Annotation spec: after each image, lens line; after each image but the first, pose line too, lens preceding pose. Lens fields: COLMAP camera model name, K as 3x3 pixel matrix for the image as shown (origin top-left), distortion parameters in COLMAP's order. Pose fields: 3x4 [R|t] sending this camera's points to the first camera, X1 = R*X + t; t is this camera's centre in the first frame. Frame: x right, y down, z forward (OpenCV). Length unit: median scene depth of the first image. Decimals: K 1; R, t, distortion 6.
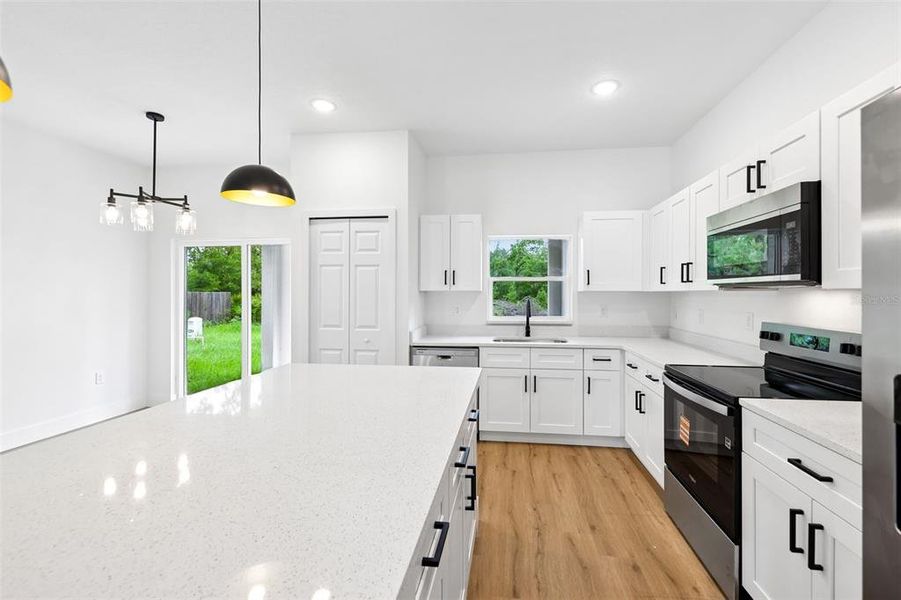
lens RADIAL K [[376.8, 0, 465.6], [0, 376.8, 293.1], [0, 0, 1]] dist [0.007726, -0.001593]
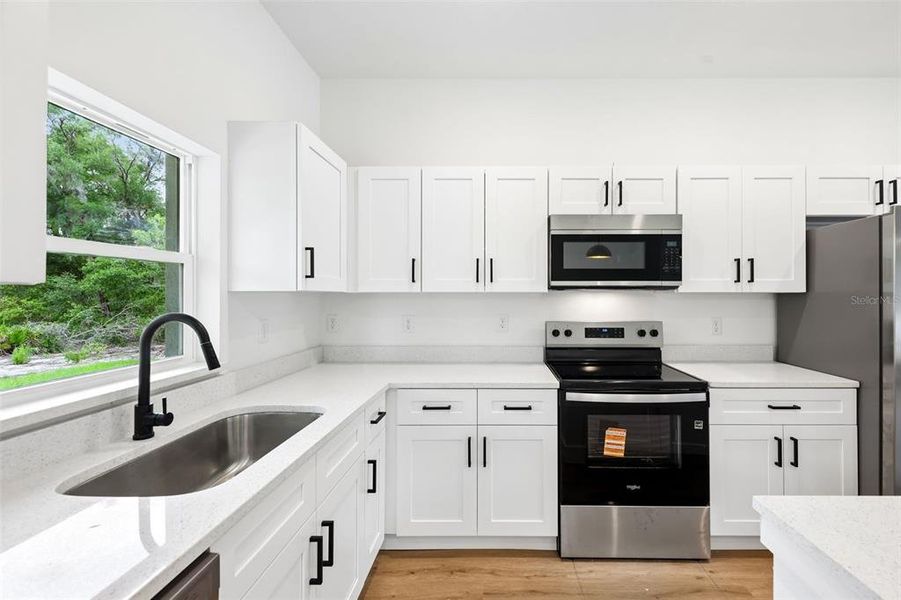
lens RADIAL K [[376.8, 0, 488.7], [0, 376.8, 295.3], [0, 0, 1]] dist [0.007726, -0.001593]
pose [[-0.115957, 0.001242, 0.993253, -0.199917], [-0.001439, 0.999998, -0.001418, 0.002004], [-0.993253, -0.001594, -0.115955, 0.930075]]
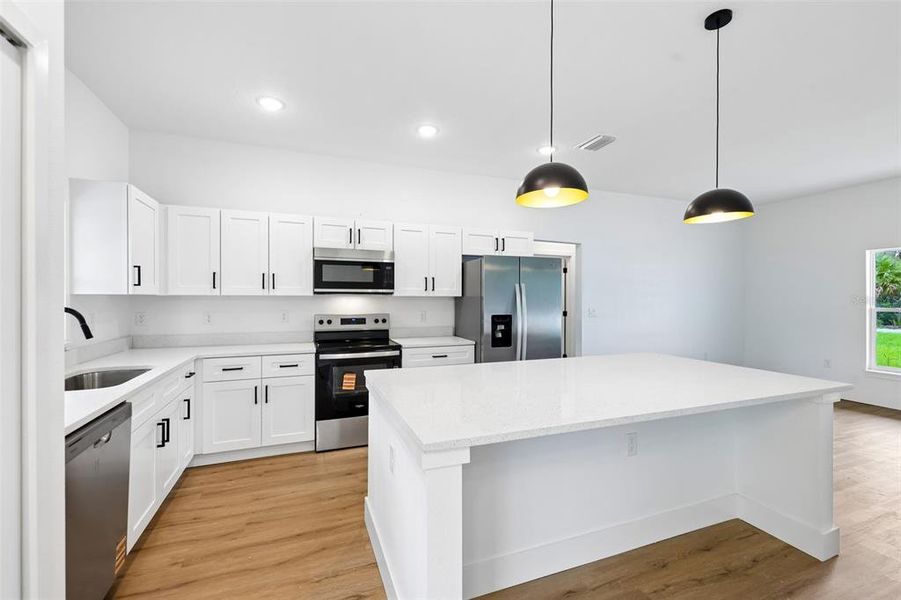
lens RADIAL K [[376.8, 0, 447.1], [0, 376.8, 300.9], [0, 0, 1]] dist [0.007726, -0.001593]
pose [[-0.473154, -0.007278, 0.880950, -0.685959], [-0.003494, 0.999974, 0.006385, 0.002146], [-0.880973, -0.000057, -0.473167, 0.916795]]
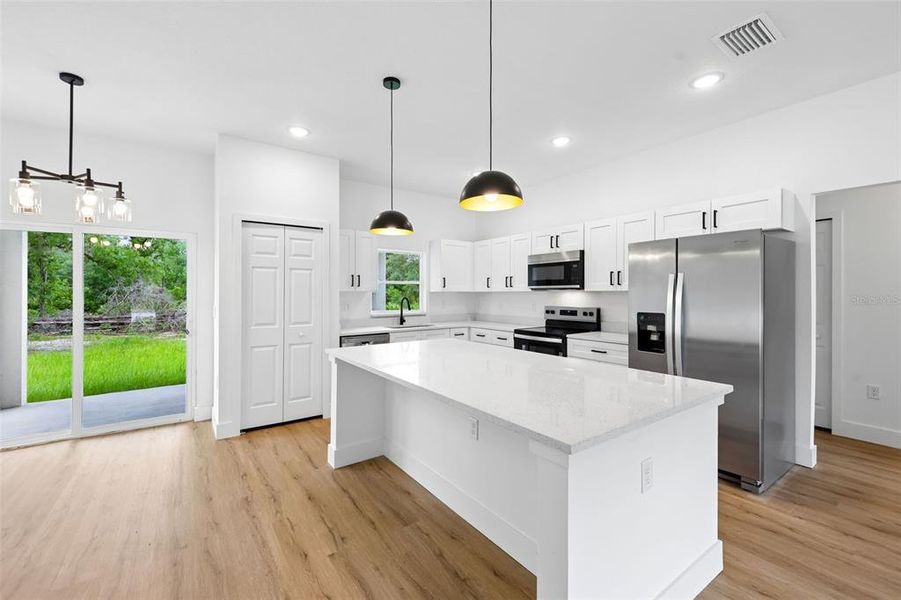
lens RADIAL K [[376.8, 0, 448.3], [0, 376.8, 293.7], [0, 0, 1]] dist [0.007726, -0.001593]
pose [[0.740310, -0.004046, 0.672254, -0.768950], [0.002786, 0.999992, 0.002951, -0.001141], [-0.672260, -0.000312, 0.740315, -0.157517]]
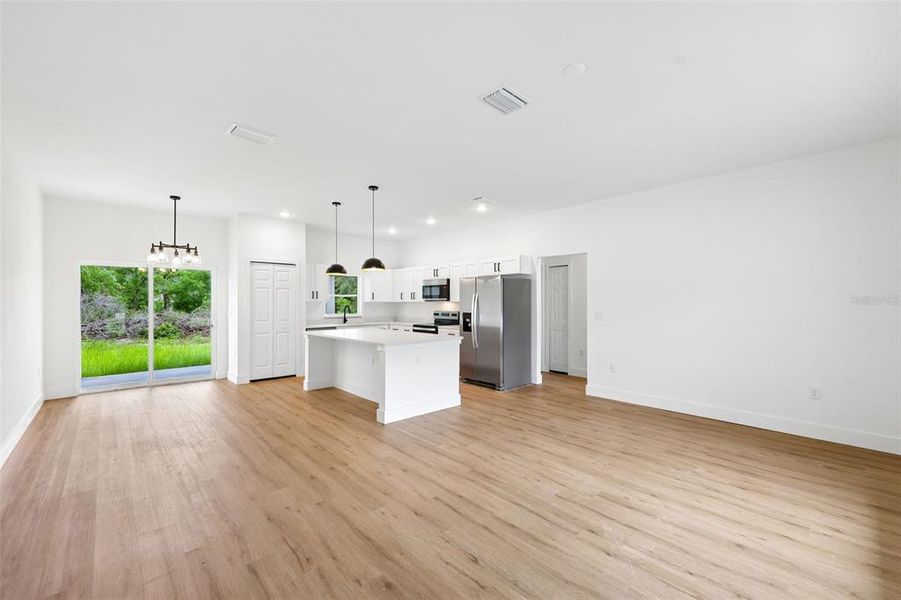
lens RADIAL K [[376.8, 0, 445.3], [0, 376.8, 307.0], [0, 0, 1]] dist [0.007726, -0.001593]
pose [[0.654886, -0.010476, 0.755655, -1.306067], [0.000905, 0.999914, 0.013078, -0.003874], [-0.755727, -0.007881, 0.654839, -1.001703]]
